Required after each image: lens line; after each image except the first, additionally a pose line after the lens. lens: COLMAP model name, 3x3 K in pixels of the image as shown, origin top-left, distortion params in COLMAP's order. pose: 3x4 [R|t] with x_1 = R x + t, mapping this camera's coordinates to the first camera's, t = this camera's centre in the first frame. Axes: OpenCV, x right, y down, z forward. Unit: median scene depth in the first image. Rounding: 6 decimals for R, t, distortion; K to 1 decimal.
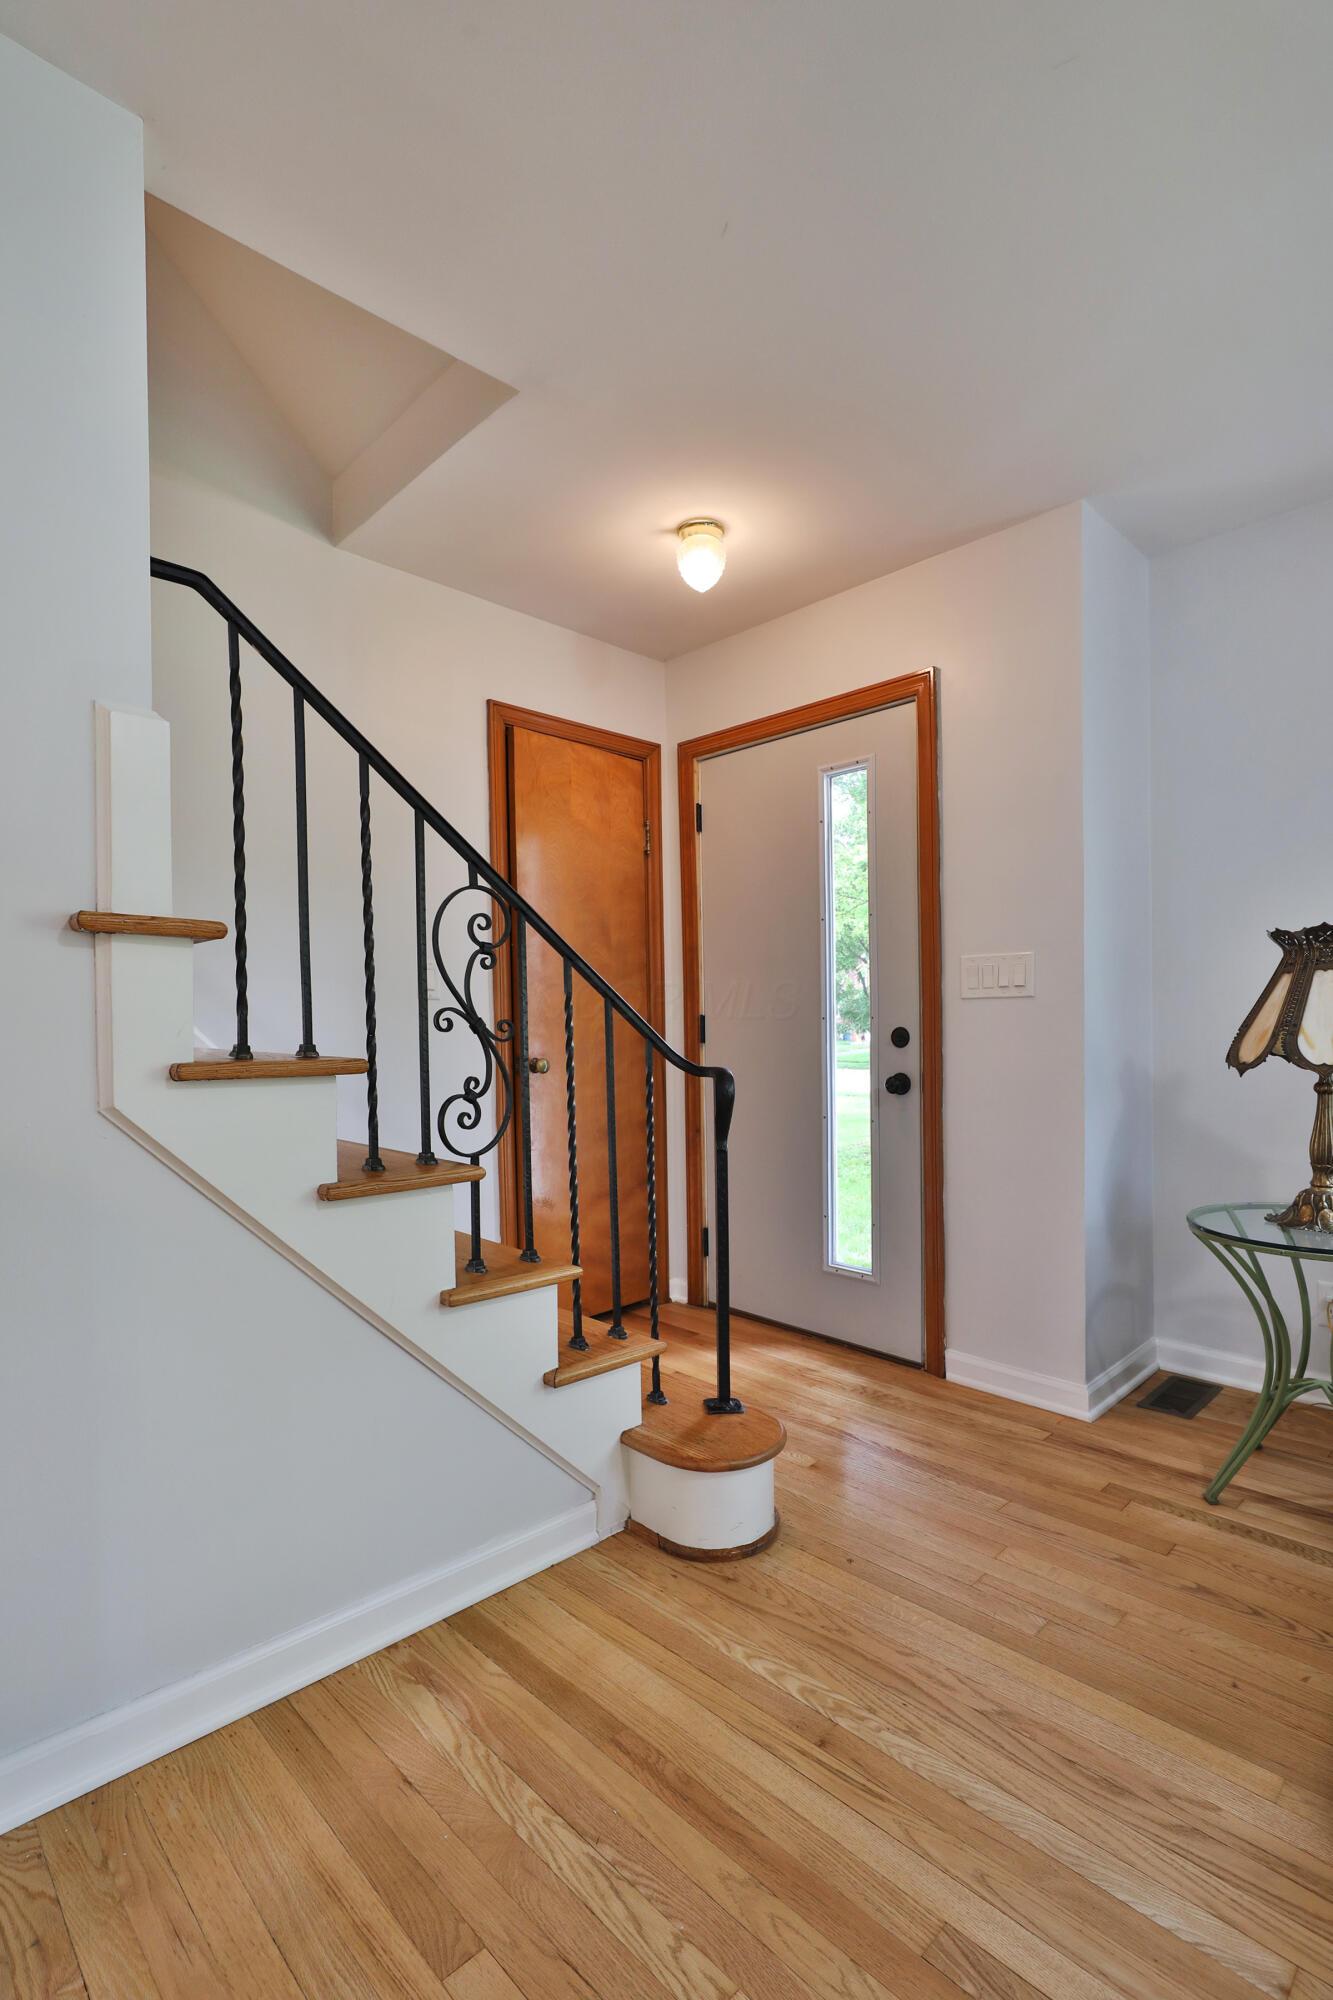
lens RADIAL K [[953.2, 0, 663.7], [0, 953.2, 1004.3], [0, 0, 1]] dist [-0.022466, 0.000789]
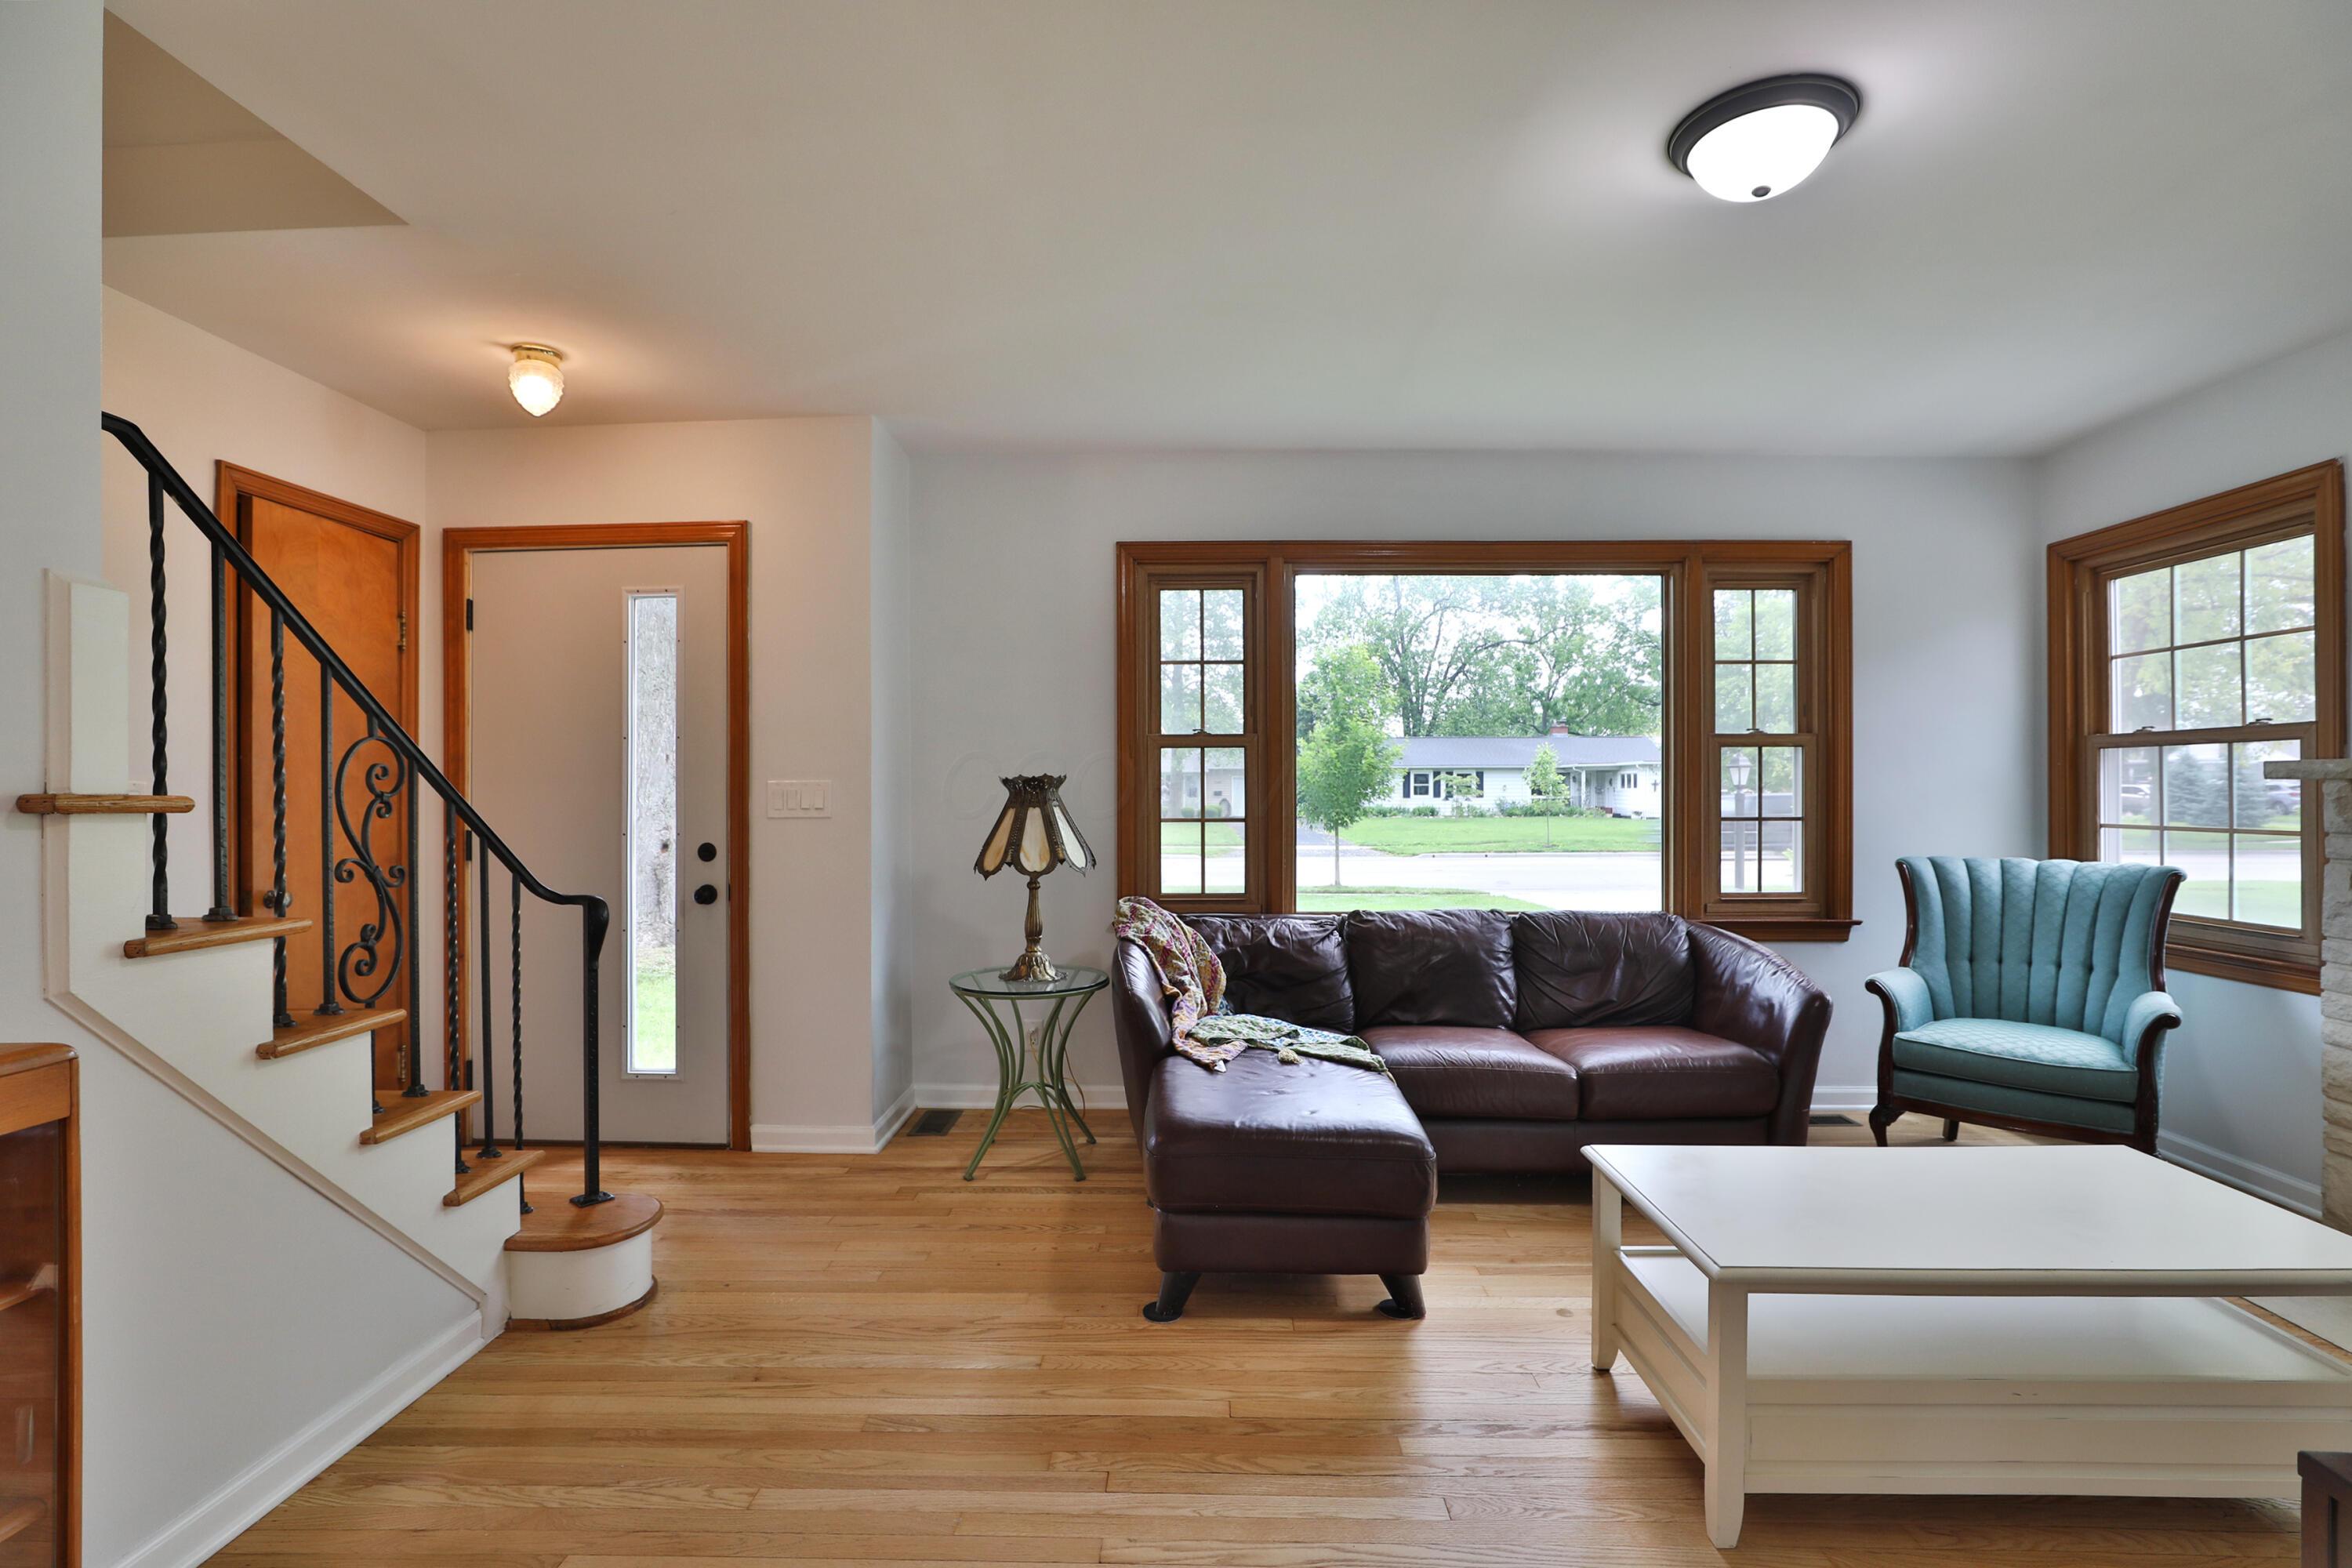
lens RADIAL K [[1083.5, 0, 1181.1], [0, 1083.5, 784.5], [0, 0, 1]] dist [-0.022366, 0.002084]
pose [[0.713595, 0.010803, 0.700475, -0.336622], [-0.019005, 0.999812, 0.003942, -0.083599], [-0.700301, -0.016125, 0.713666, -0.382397]]
